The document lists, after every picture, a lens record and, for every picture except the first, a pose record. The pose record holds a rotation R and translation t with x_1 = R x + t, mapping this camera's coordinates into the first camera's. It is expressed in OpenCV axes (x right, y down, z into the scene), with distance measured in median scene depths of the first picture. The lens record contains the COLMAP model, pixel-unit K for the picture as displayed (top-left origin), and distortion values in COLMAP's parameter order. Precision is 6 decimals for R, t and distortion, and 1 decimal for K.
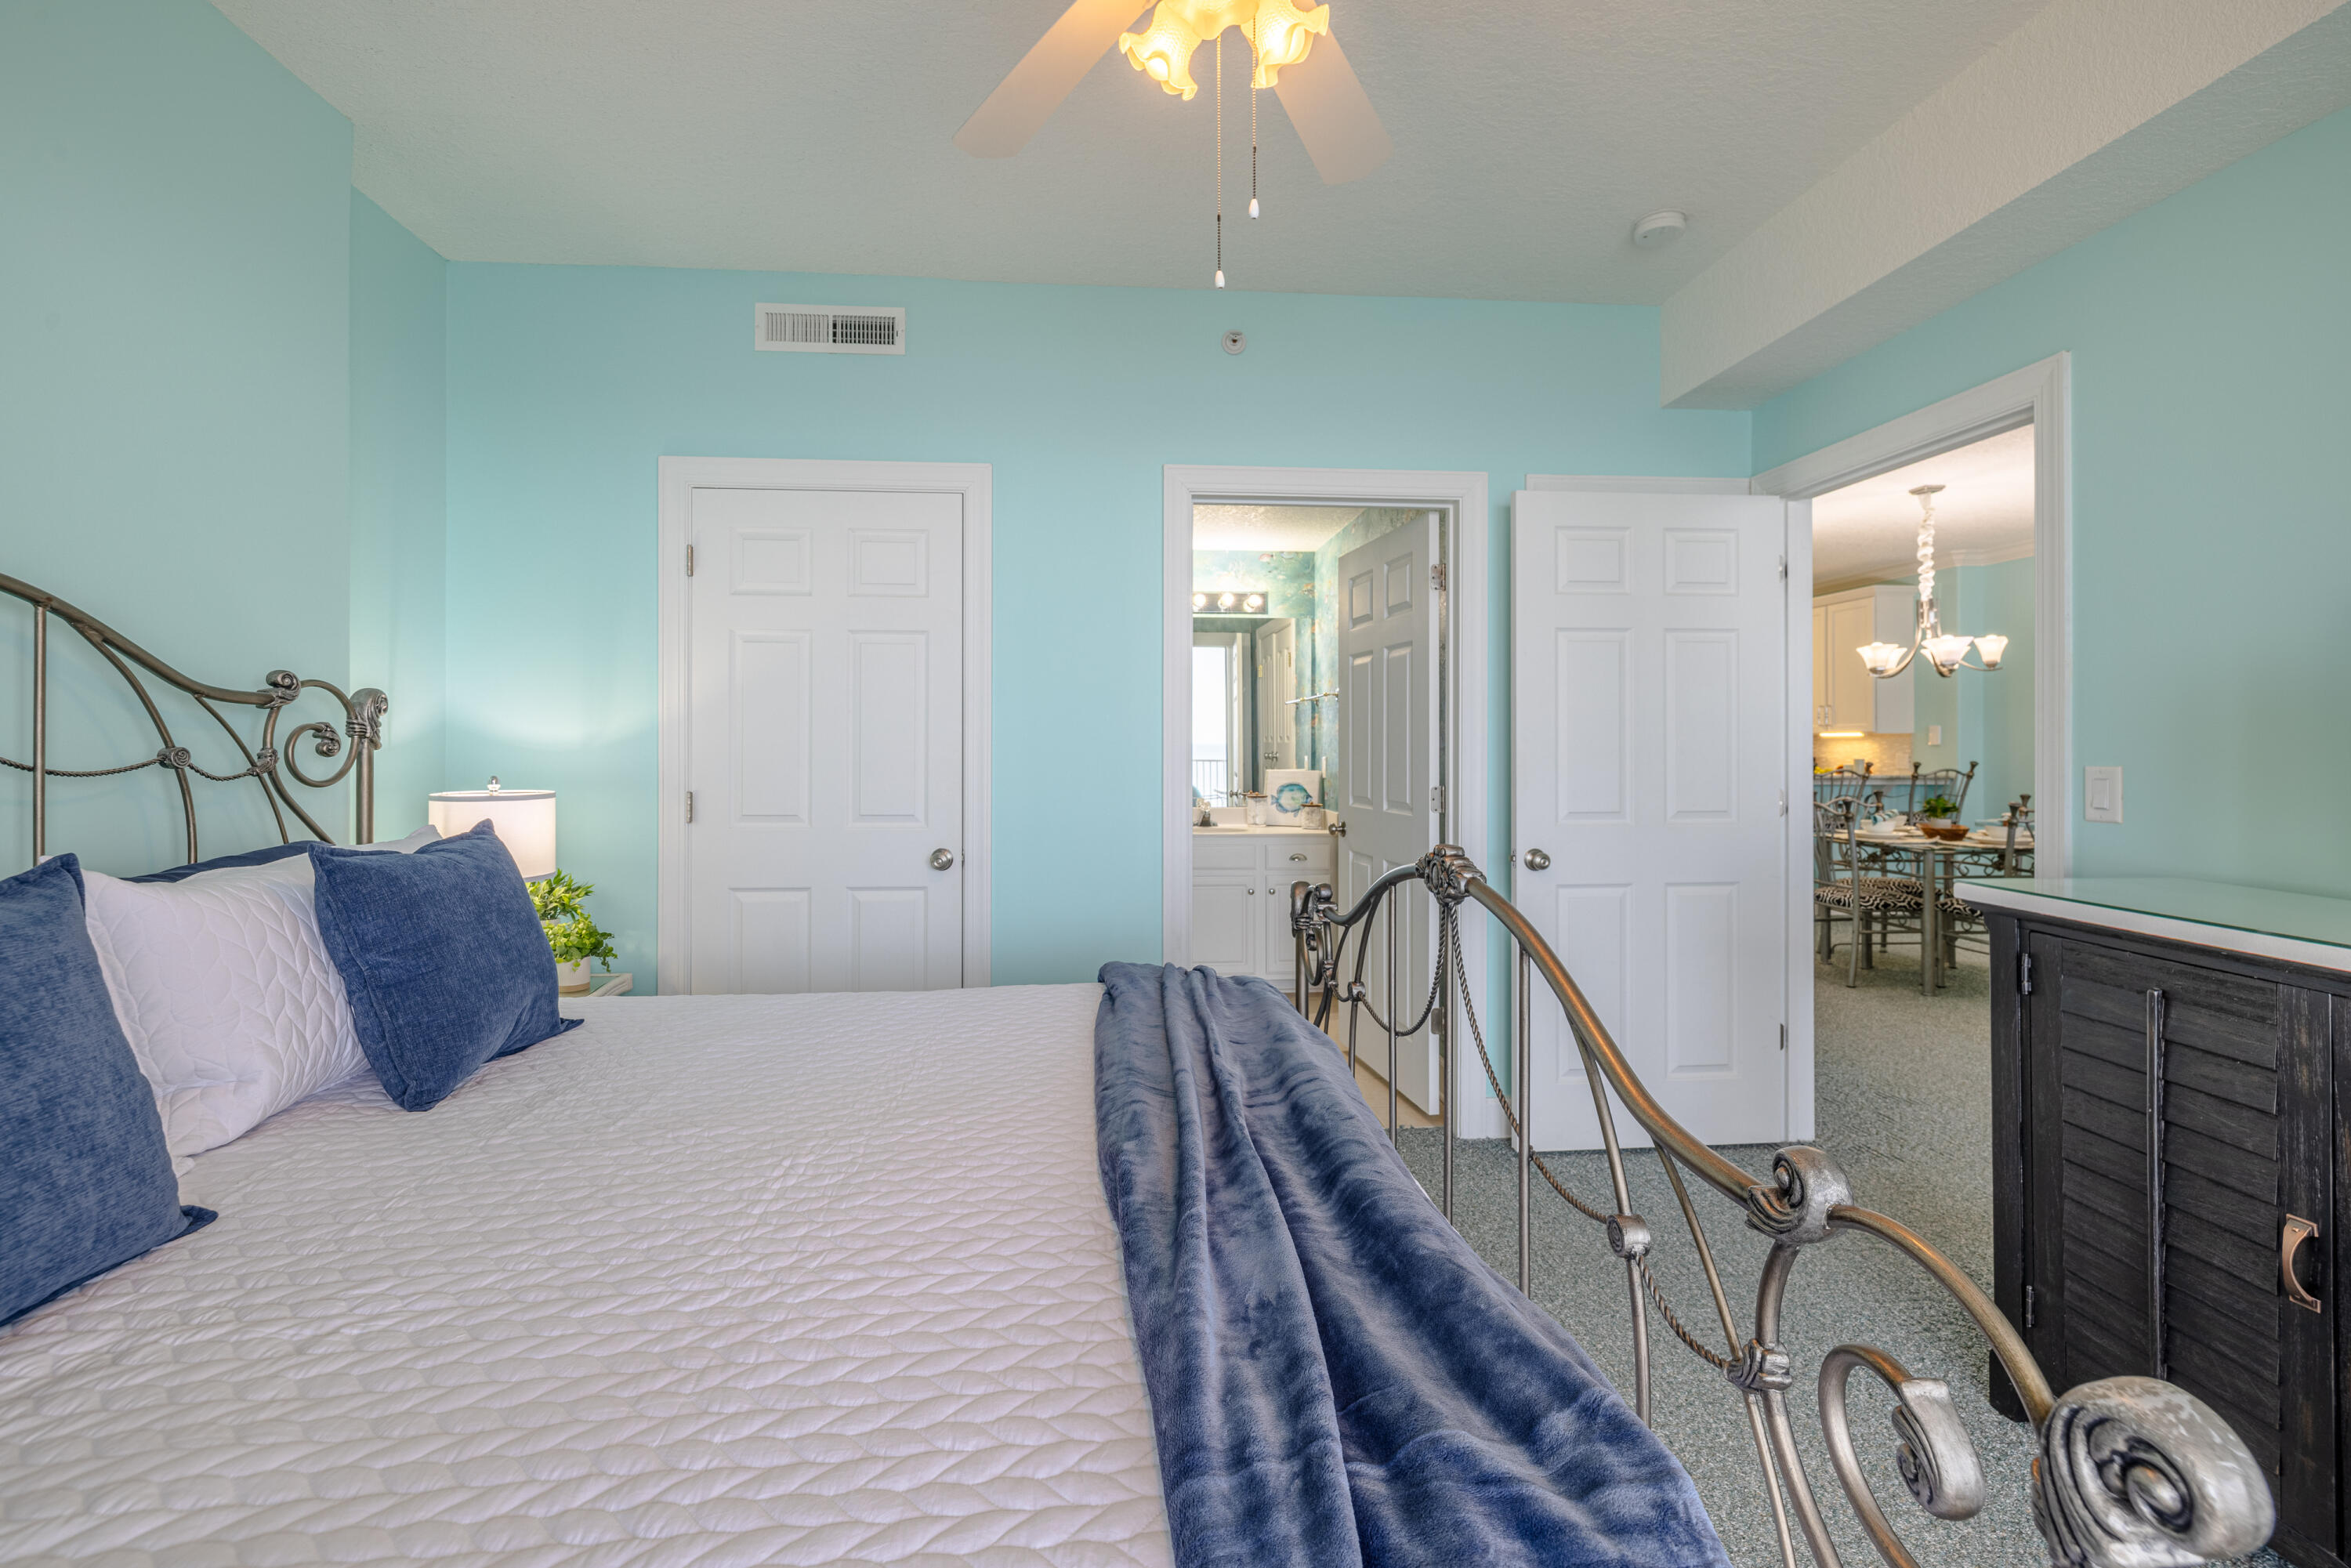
lens RADIAL K [[1013.8, 0, 1154.7], [0, 1013.8, 765.8], [0, 0, 1]] dist [0.000795, 0.000384]
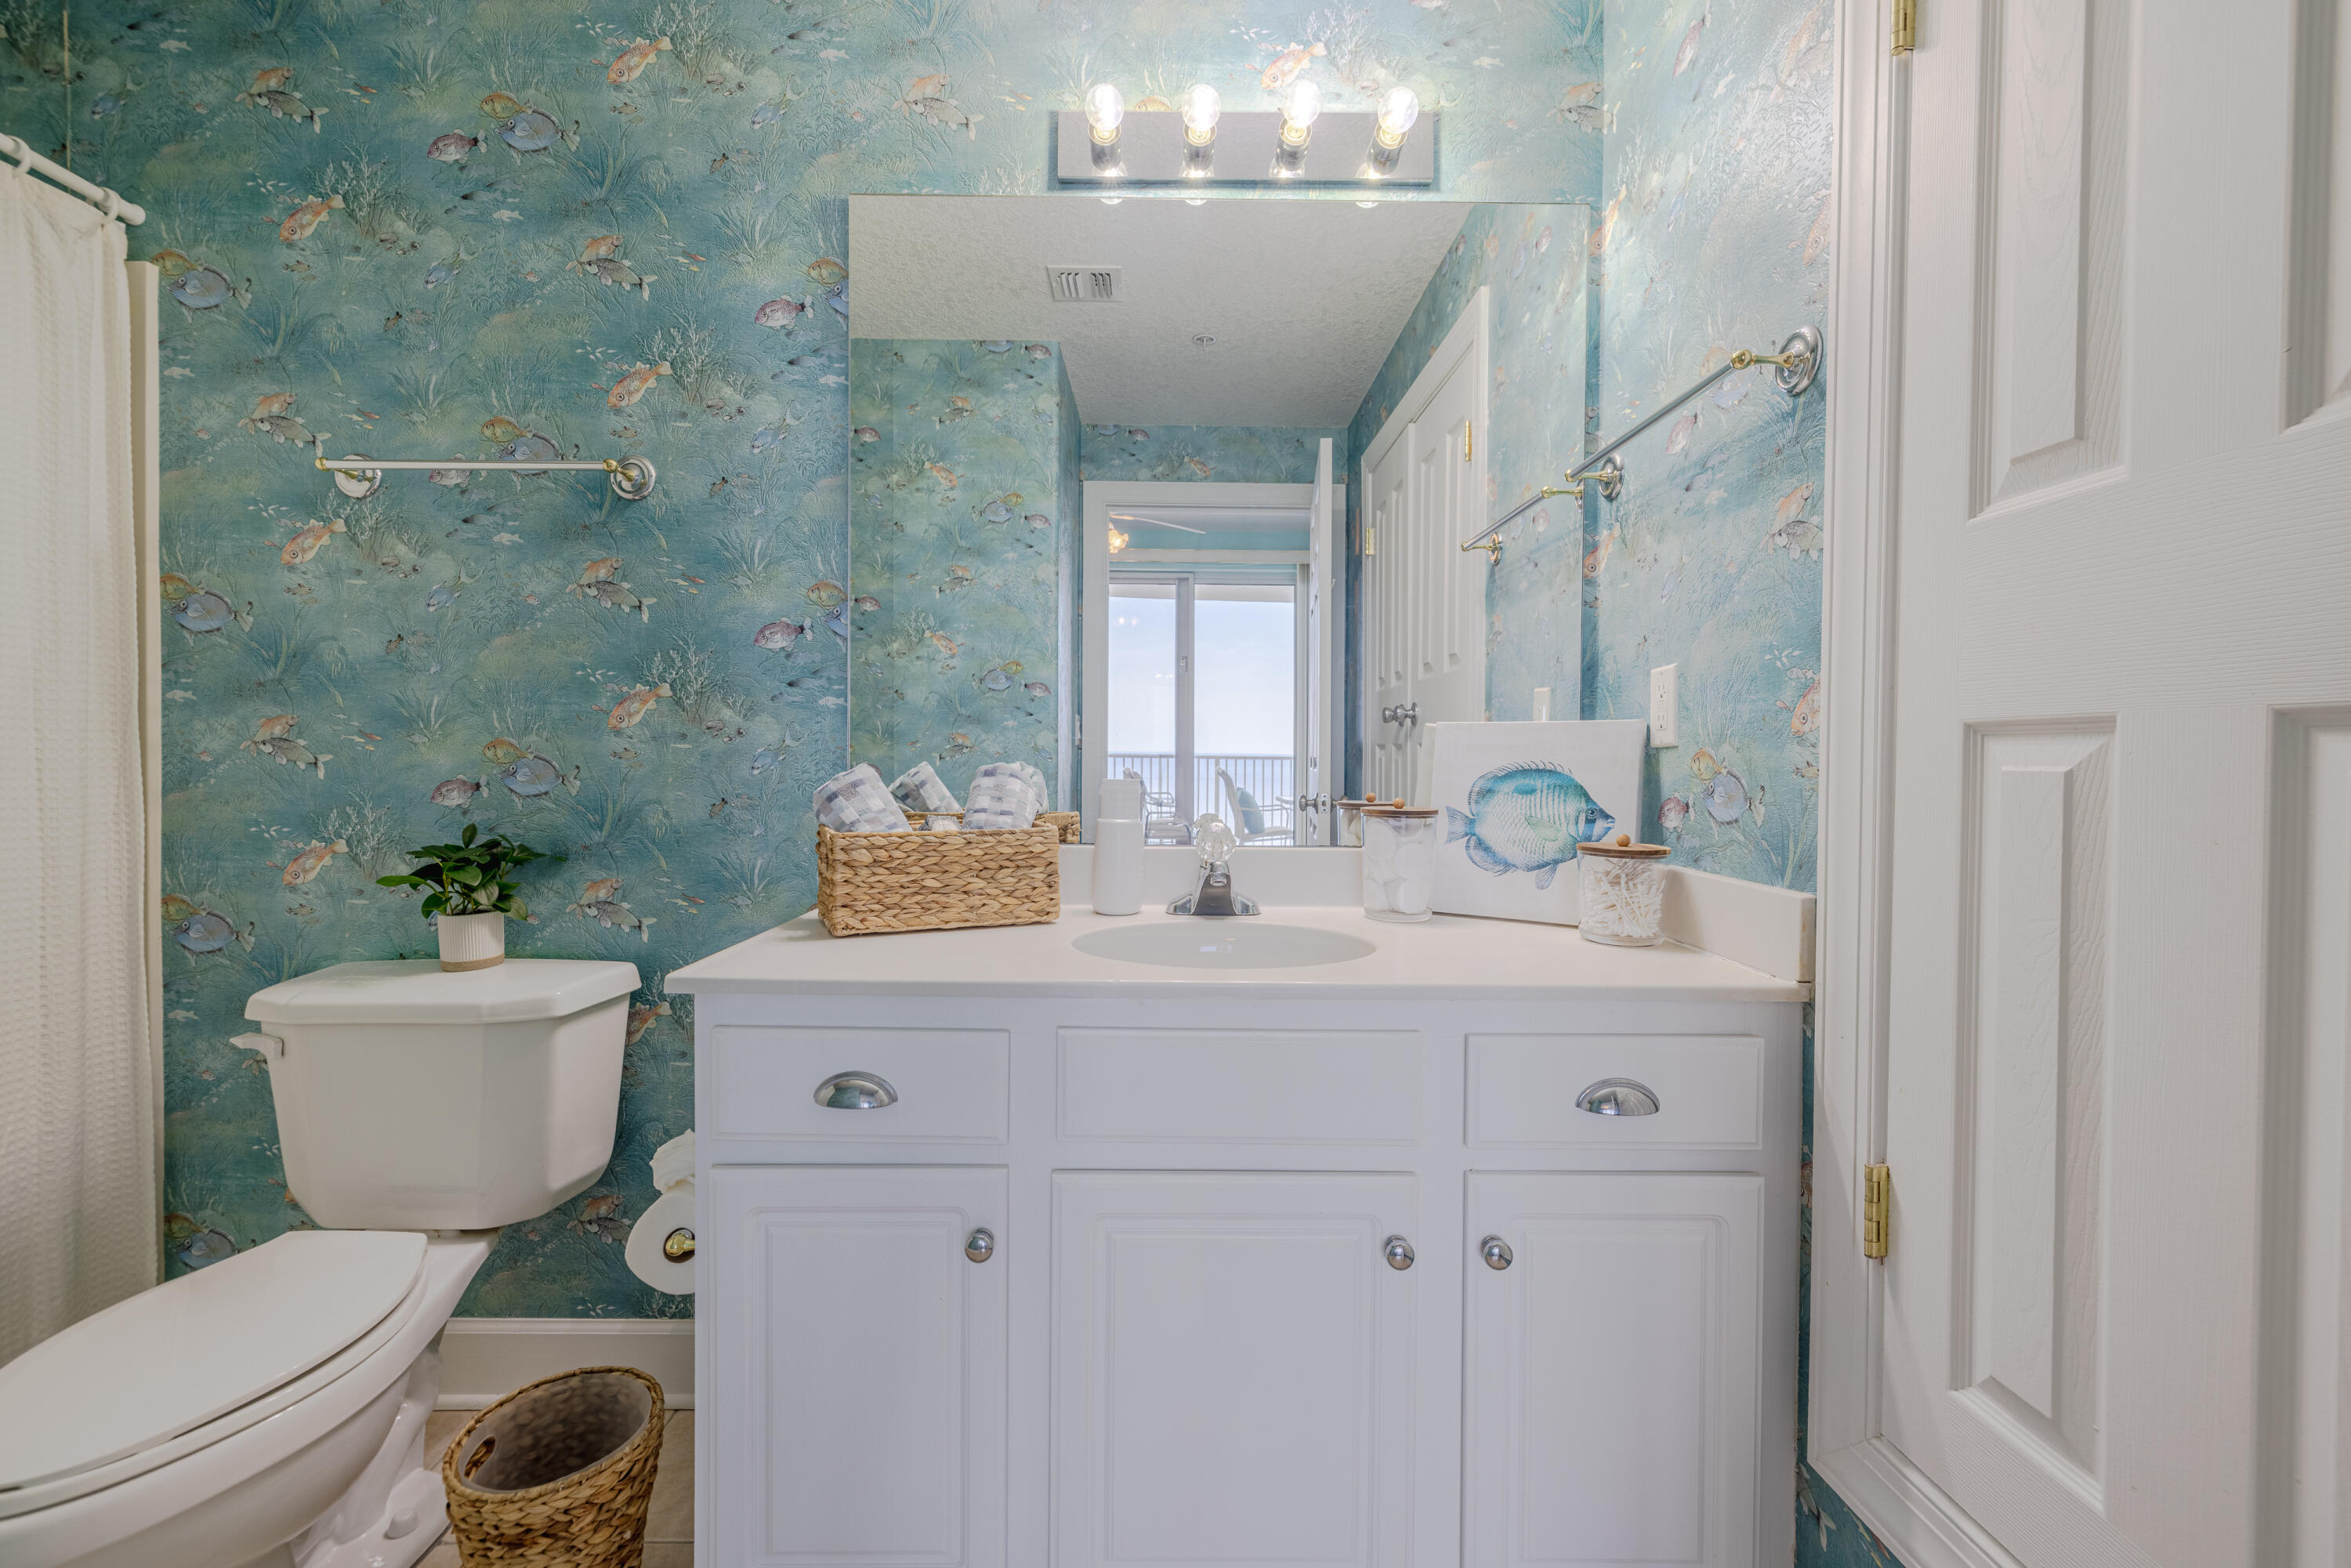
lens RADIAL K [[1013.8, 0, 1154.7], [0, 1013.8, 765.8], [0, 0, 1]] dist [0.000795, 0.000384]
pose [[0.997504, 0.007805, -0.070176, 0.052149], [-0.008400, 0.999931, -0.008191, 0.020158], [0.070107, 0.008760, 0.997501, 0.710451]]
